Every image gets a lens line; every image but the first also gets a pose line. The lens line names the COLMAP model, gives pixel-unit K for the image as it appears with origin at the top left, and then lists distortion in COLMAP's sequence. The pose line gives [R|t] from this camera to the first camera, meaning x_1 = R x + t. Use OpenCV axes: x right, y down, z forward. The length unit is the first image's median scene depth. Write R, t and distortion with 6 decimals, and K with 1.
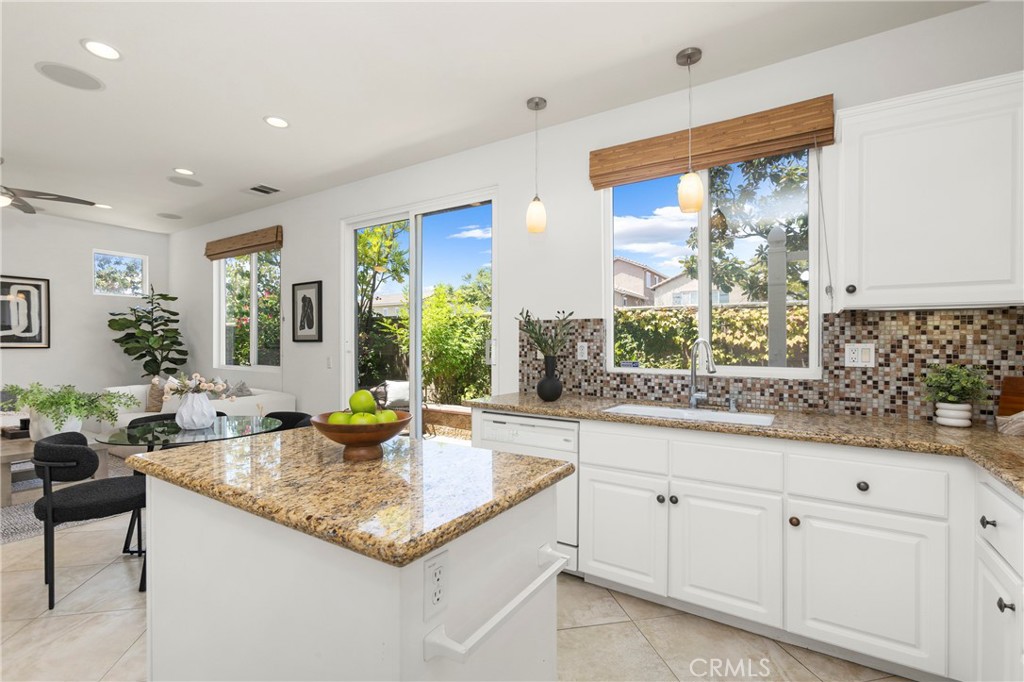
lens RADIAL K [[462.1, 0, 509.3], [0, 462.1, 338.5], [0, 0, 1]] dist [-0.014578, 0.010223]
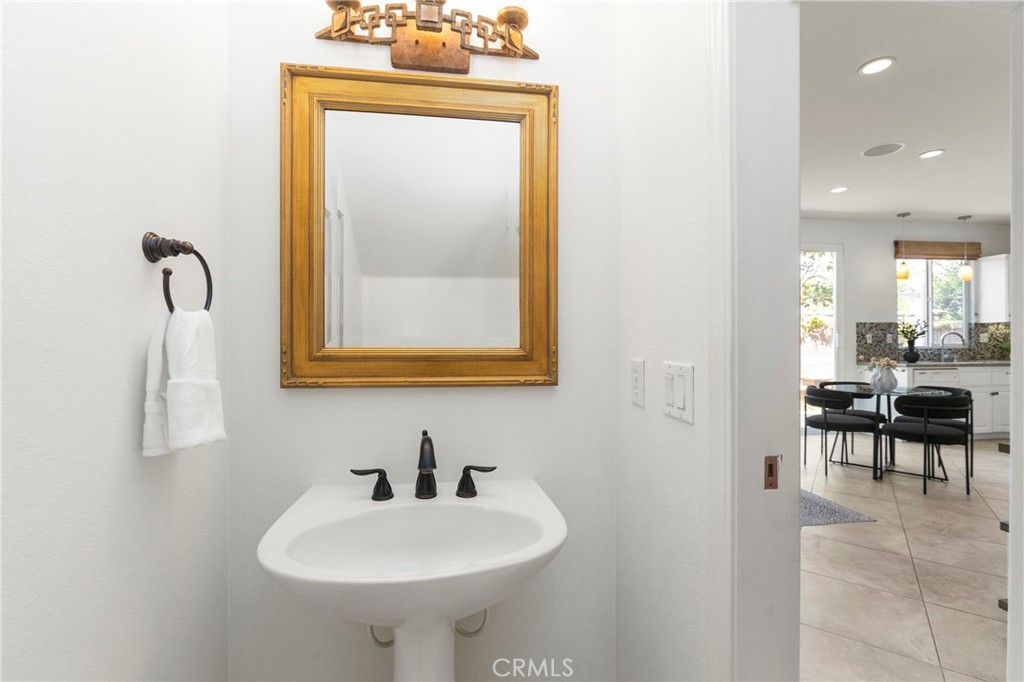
lens RADIAL K [[462.1, 0, 509.3], [0, 462.1, 338.5], [0, 0, 1]] dist [-0.014578, 0.010223]
pose [[0.751850, -0.007712, 0.659290, -2.426625], [0.000998, 0.999944, 0.010559, 0.004319], [-0.659334, -0.007281, 0.751815, 0.598687]]
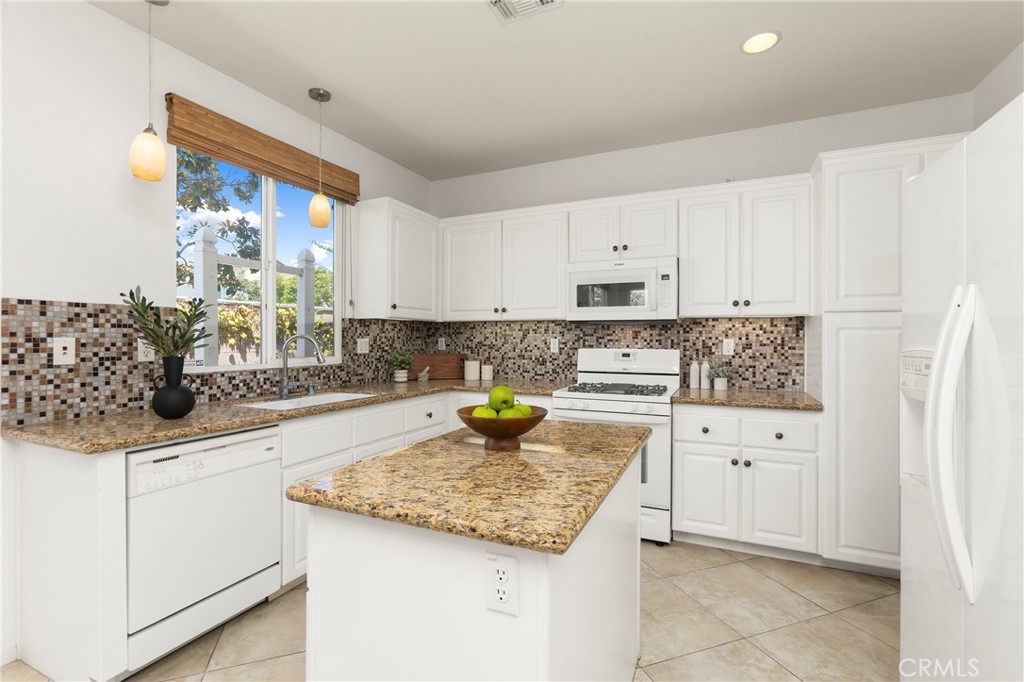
lens RADIAL K [[462.1, 0, 509.3], [0, 462.1, 338.5], [0, 0, 1]] dist [-0.014578, 0.010223]
pose [[-0.123781, -0.005857, 0.992292, -0.653641], [-0.016187, 0.999861, 0.003883, -0.002775], [-0.992177, -0.015581, -0.123859, 0.523711]]
